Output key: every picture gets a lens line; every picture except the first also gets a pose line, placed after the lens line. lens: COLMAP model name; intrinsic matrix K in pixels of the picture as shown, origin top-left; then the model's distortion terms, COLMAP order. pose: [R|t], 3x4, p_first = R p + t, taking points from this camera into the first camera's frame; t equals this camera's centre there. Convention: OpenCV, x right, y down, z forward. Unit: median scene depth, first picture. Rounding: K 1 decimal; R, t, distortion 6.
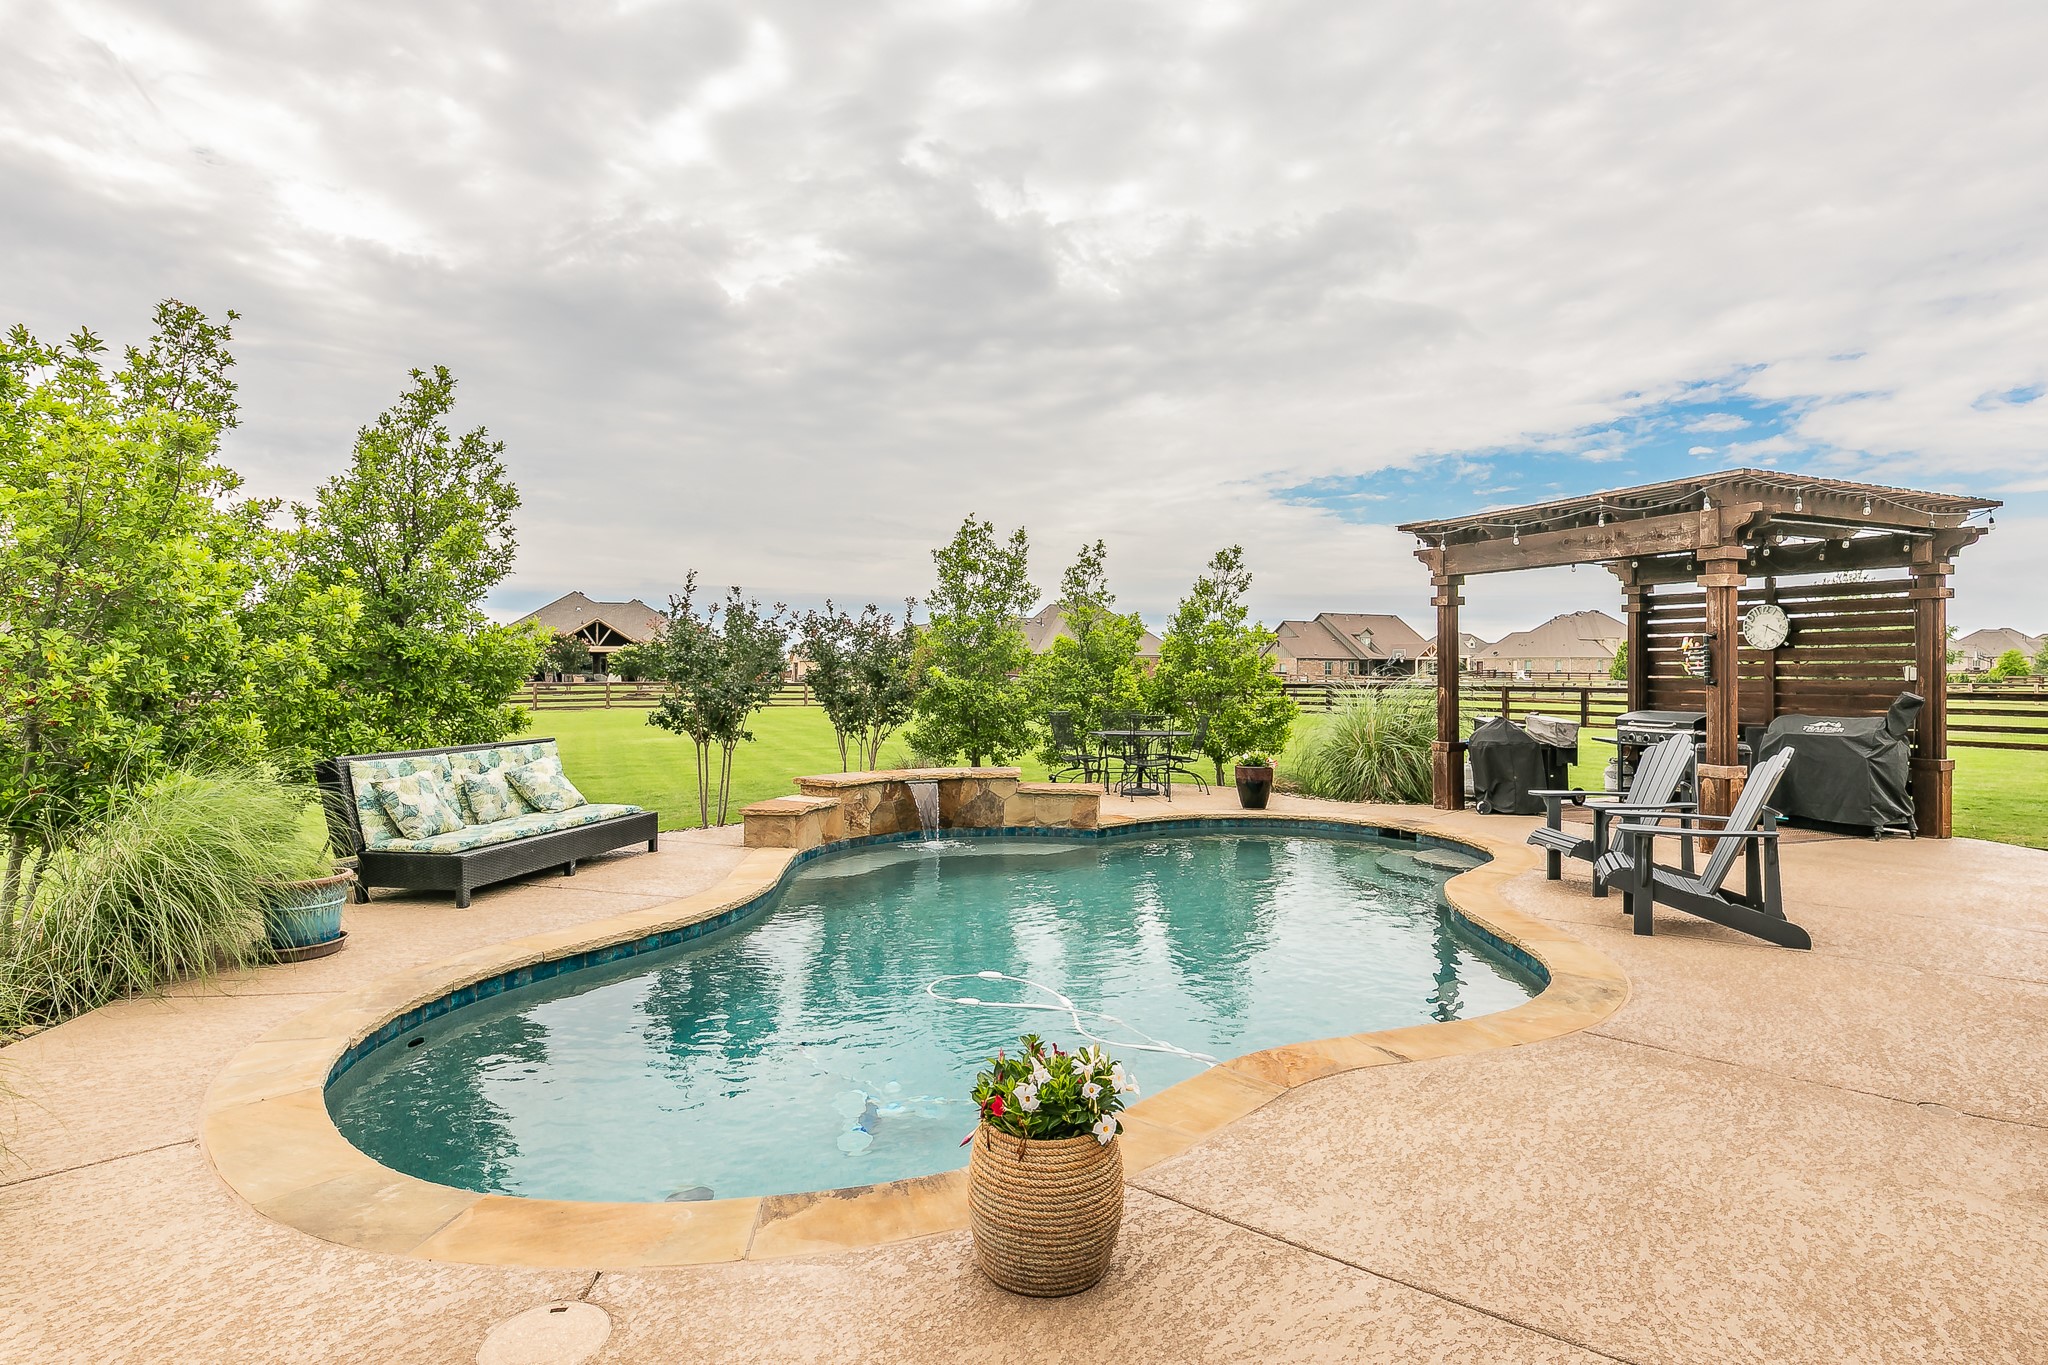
lens RADIAL K [[1047.4, 0, 1024.0], [0, 1047.4, 682.5], [0, 0, 1]] dist [-0.000746, -0.000100]
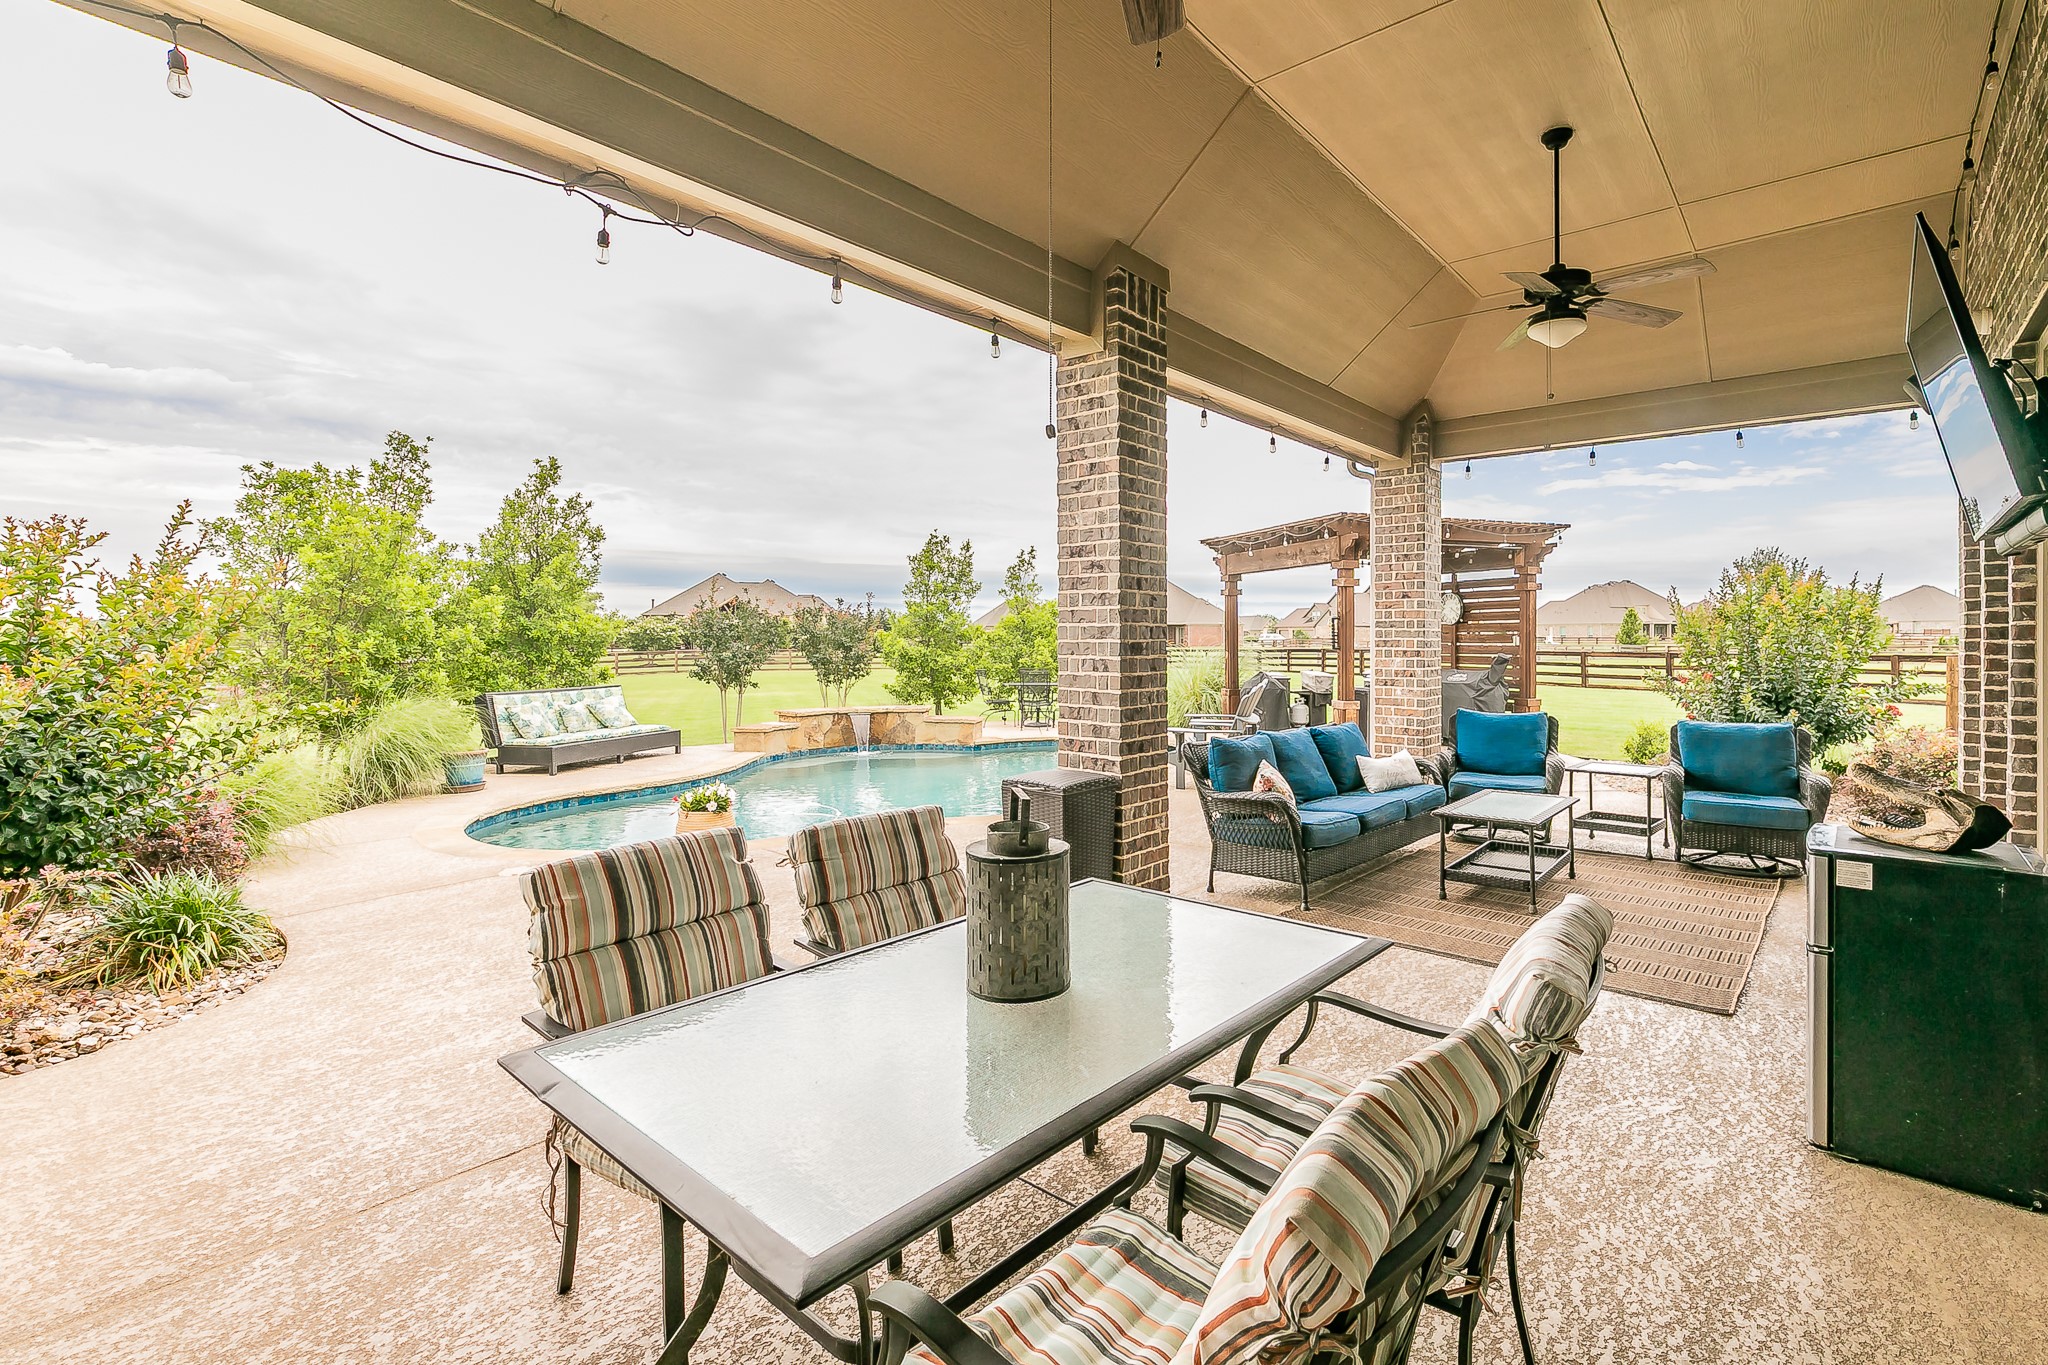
lens RADIAL K [[936.7, 0, 1063.2], [0, 936.7, 659.9], [0, 0, 1]] dist [-0.001387, -0.000065]
pose [[0.997976, -0.003589, -0.063491, 0.337531], [0.004420, 0.999906, 0.012954, -0.001854], [0.063438, -0.013209, 0.997898, -0.419772]]
